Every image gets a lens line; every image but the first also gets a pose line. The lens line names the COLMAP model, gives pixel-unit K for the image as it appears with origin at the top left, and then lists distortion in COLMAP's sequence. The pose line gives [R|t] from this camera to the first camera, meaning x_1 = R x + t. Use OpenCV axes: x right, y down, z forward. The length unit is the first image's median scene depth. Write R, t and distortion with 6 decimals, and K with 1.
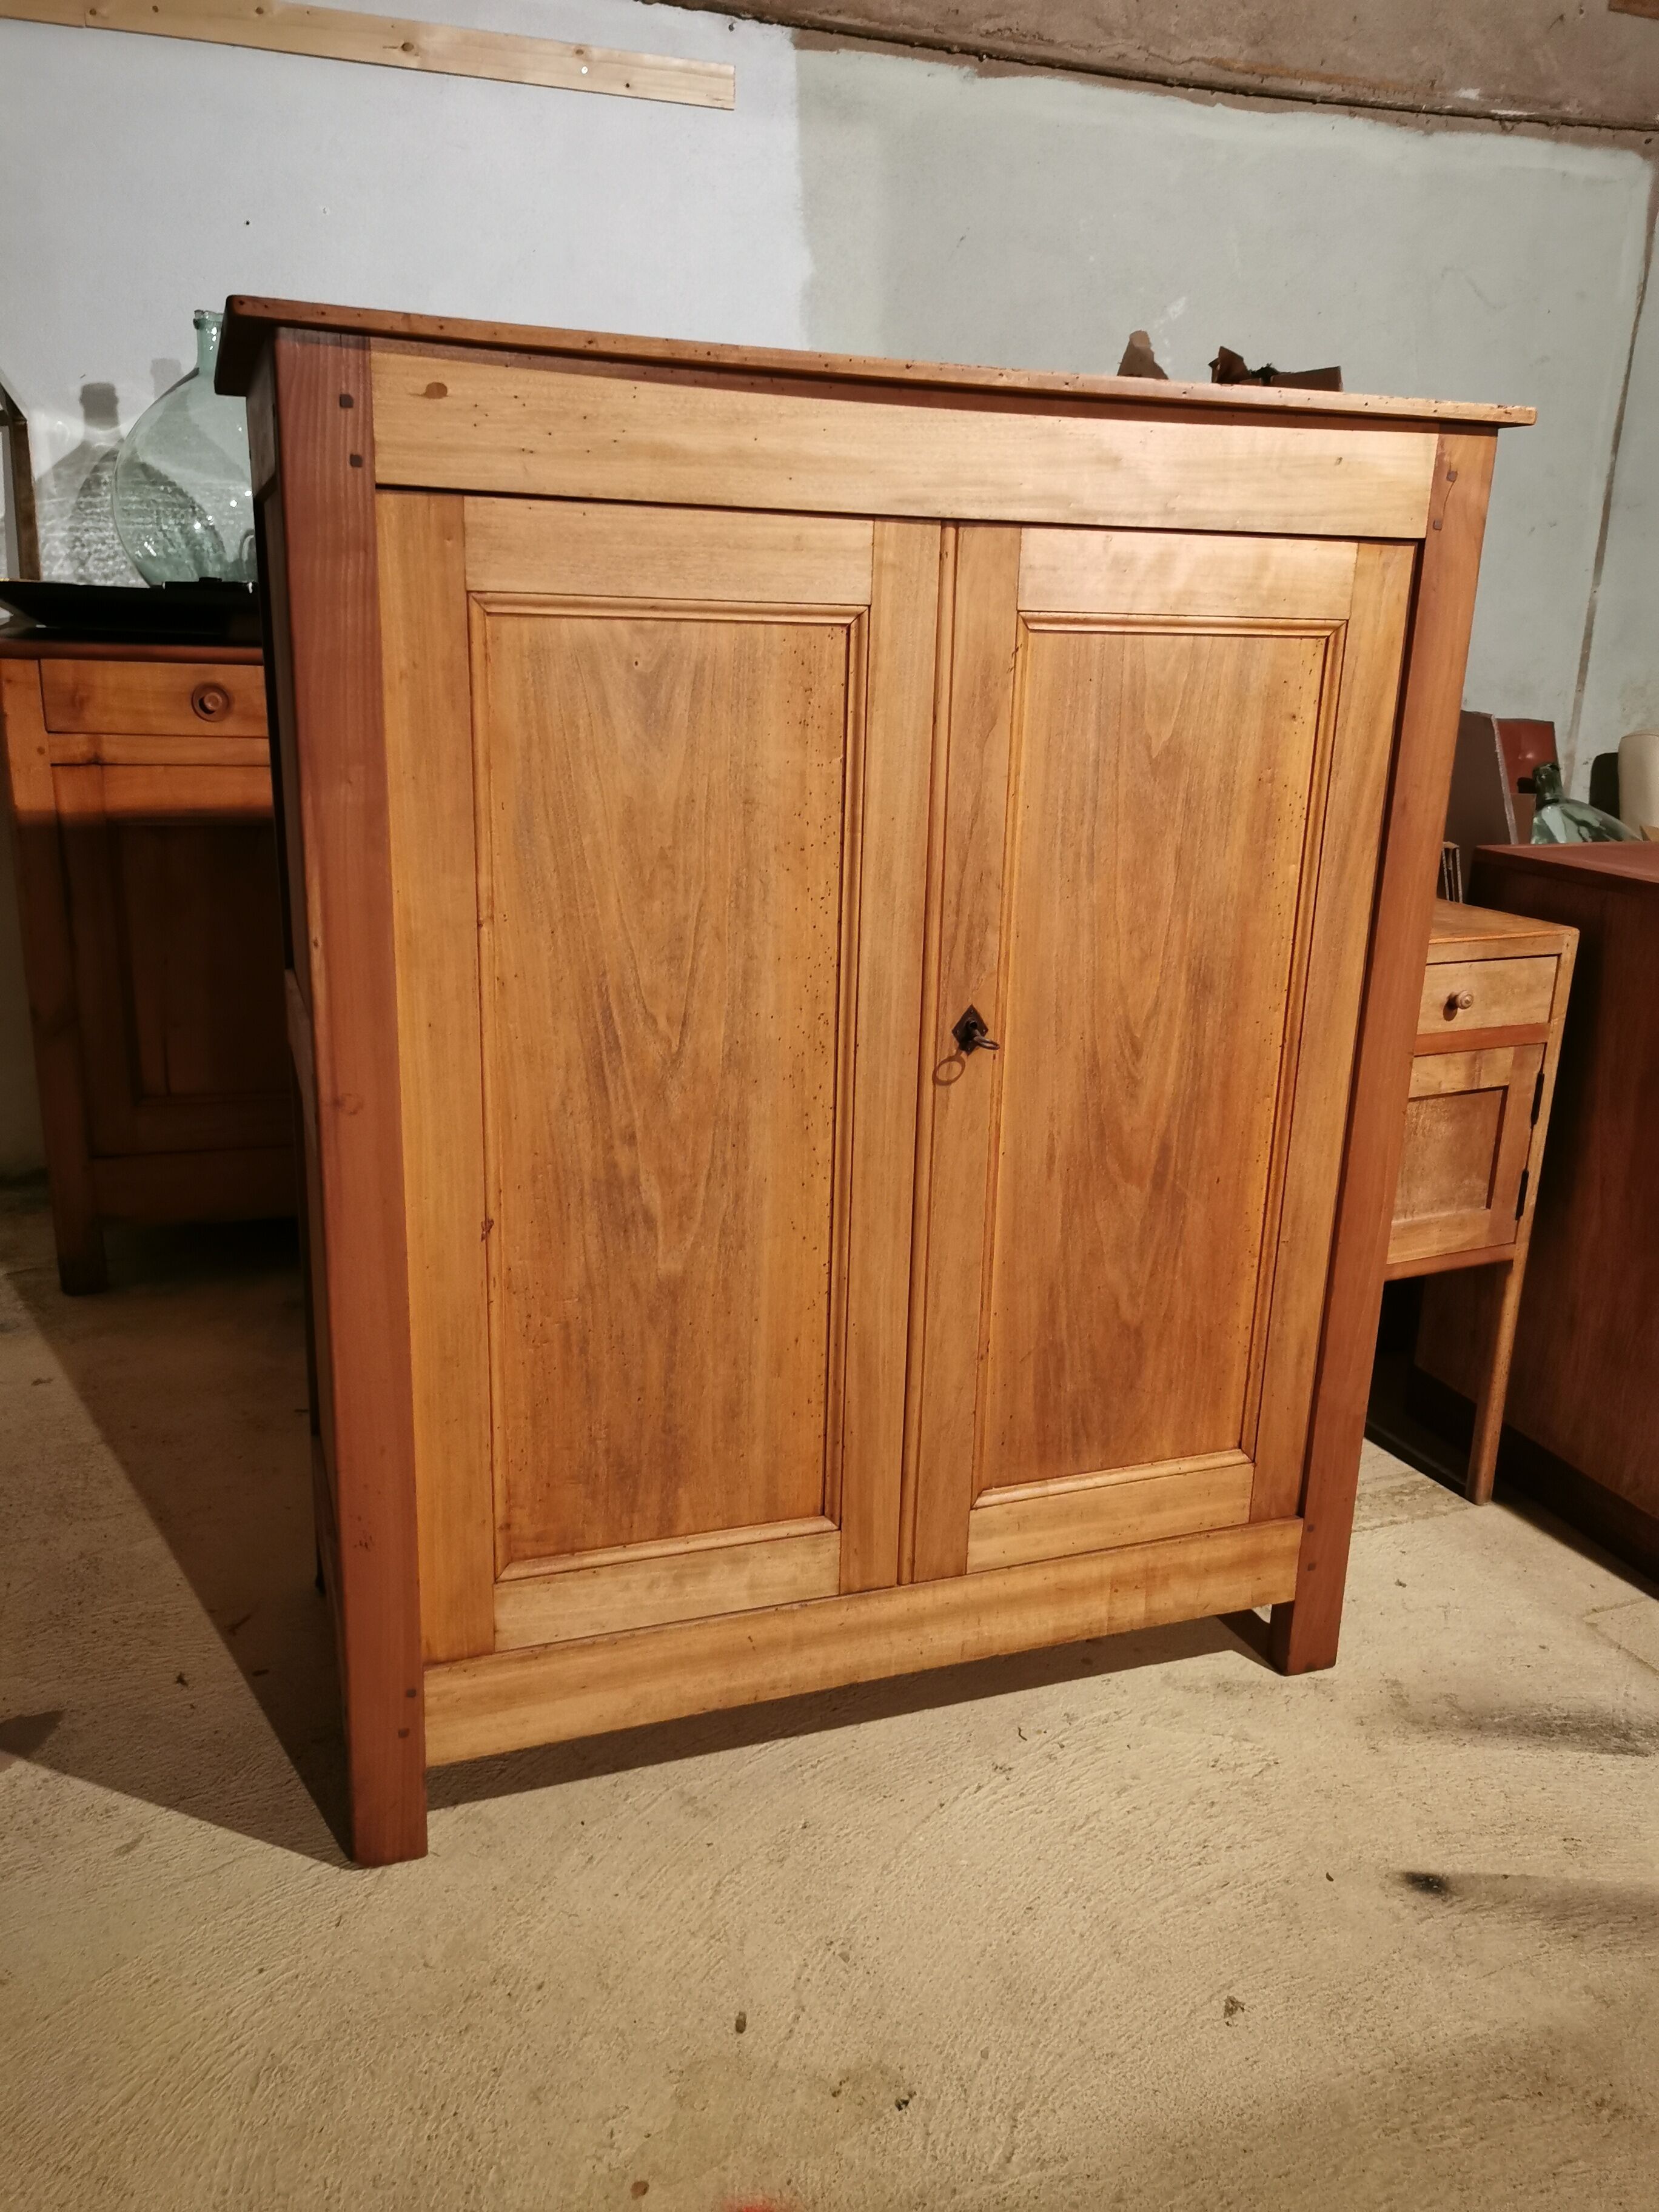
lens RADIAL K [[1750.1, 0, 831.6], [0, 1750.1, 1098.1], [0, 0, 1]] dist [0.024508, -0.014779]
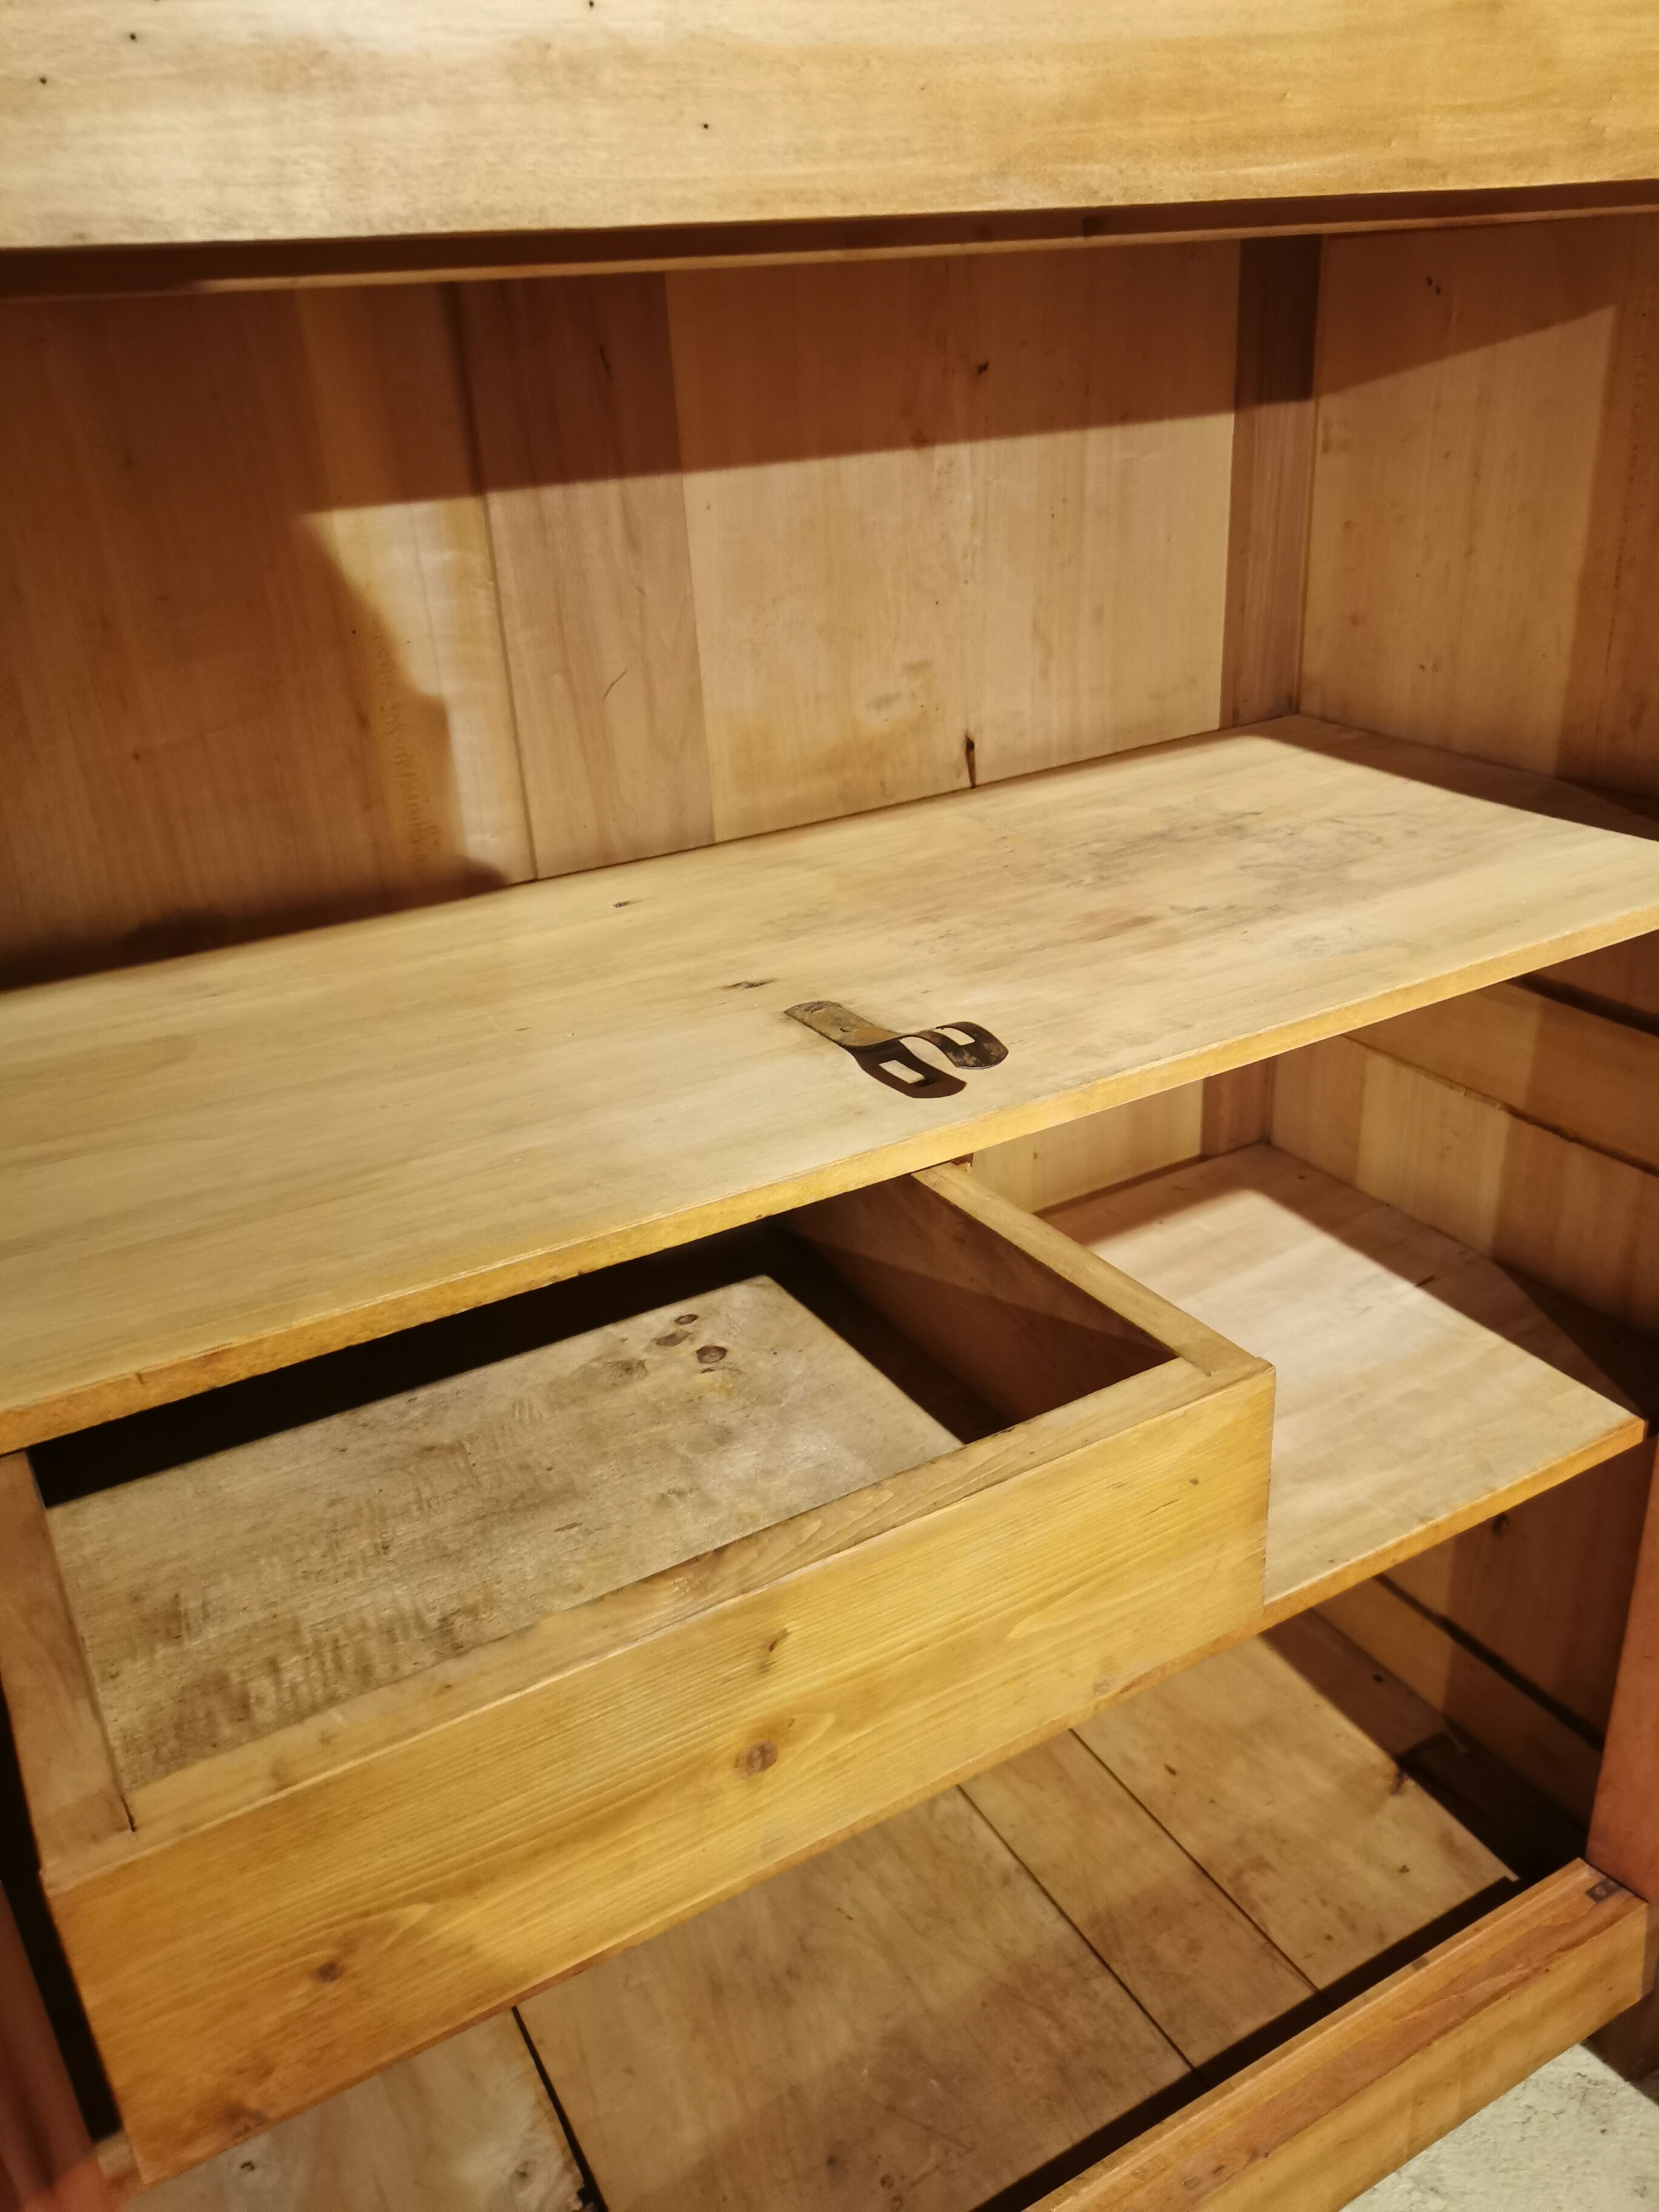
lens RADIAL K [[1750.1, 0, 851.0], [0, 1750.1, 1105.2], [0, 0, 1]] dist [0.024508, -0.014779]
pose [[0.982297, -0.147512, 0.115467, -0.057757], [0.127566, 0.978120, 0.164344, -0.204269], [-0.137184, -0.146705, 0.979622, 0.587142]]
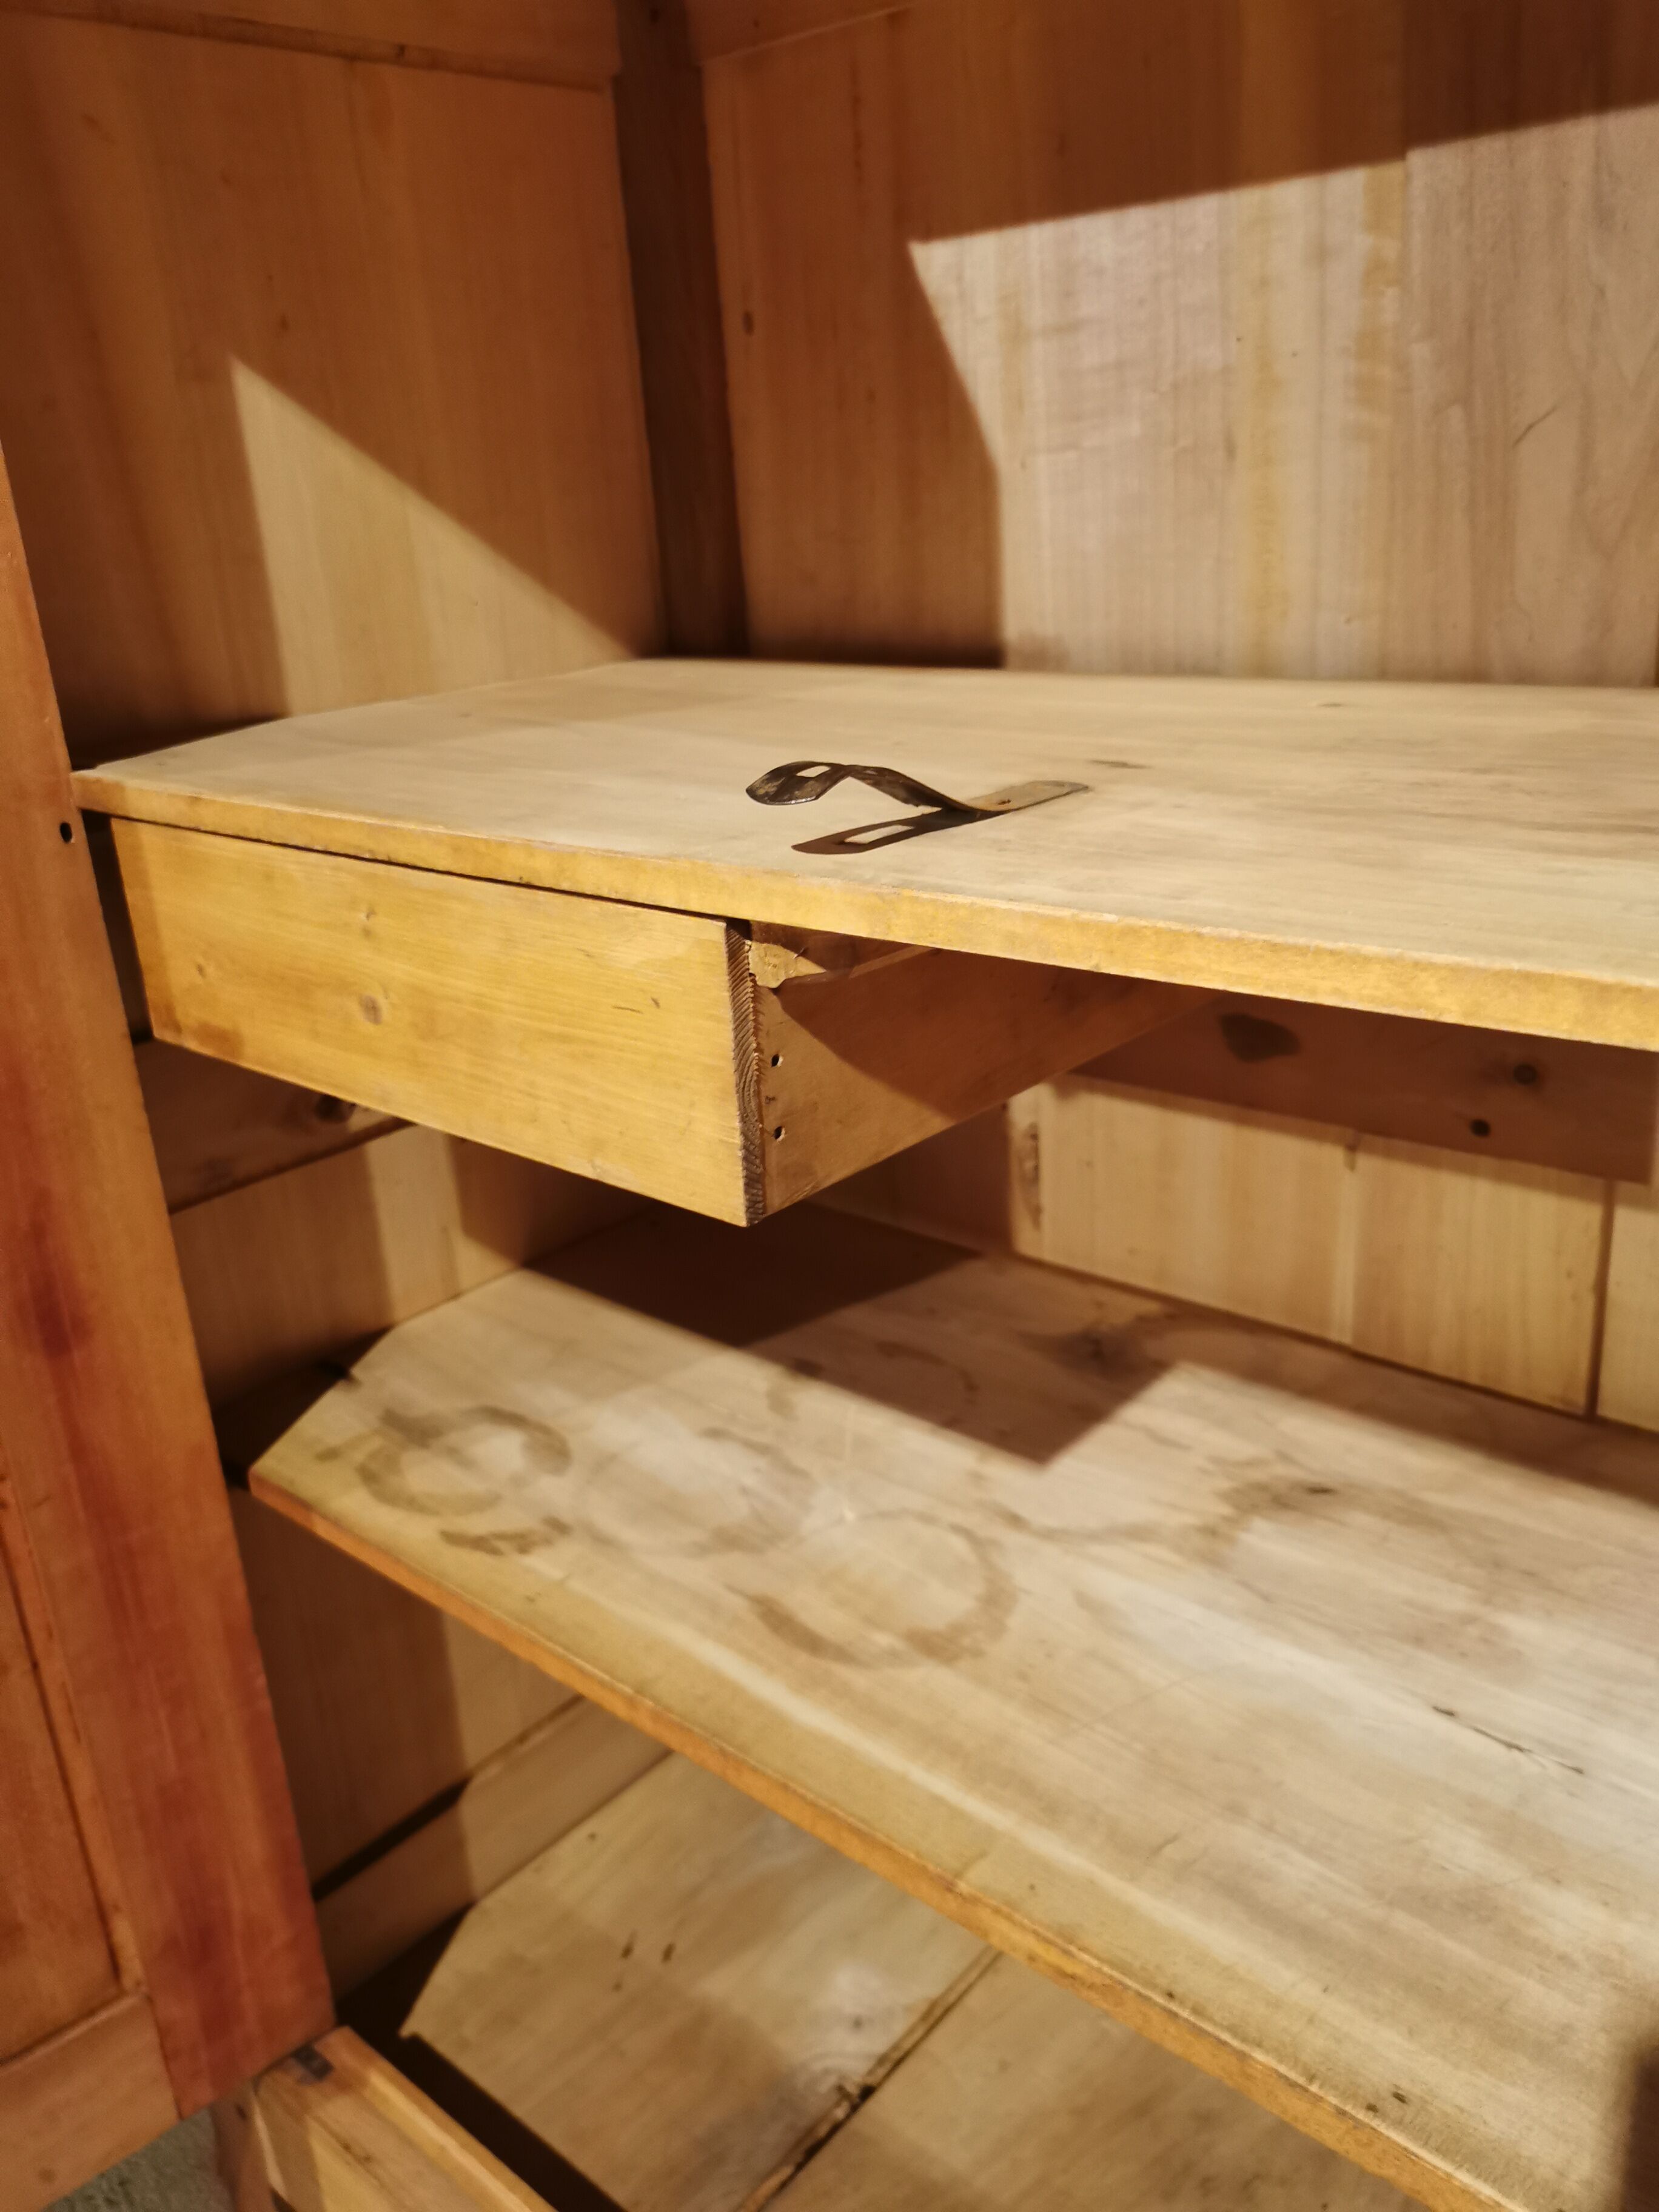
lens RADIAL K [[1750.1, 0, 815.7], [0, 1750.1, 1107.8], [0, 0, 1]] dist [0.024508, -0.014779]
pose [[0.465787, 0.241034, -0.851437, 0.310724], [-0.158466, 0.969354, 0.187725, -0.143614], [0.870592, 0.047484, 0.489708, 0.879986]]
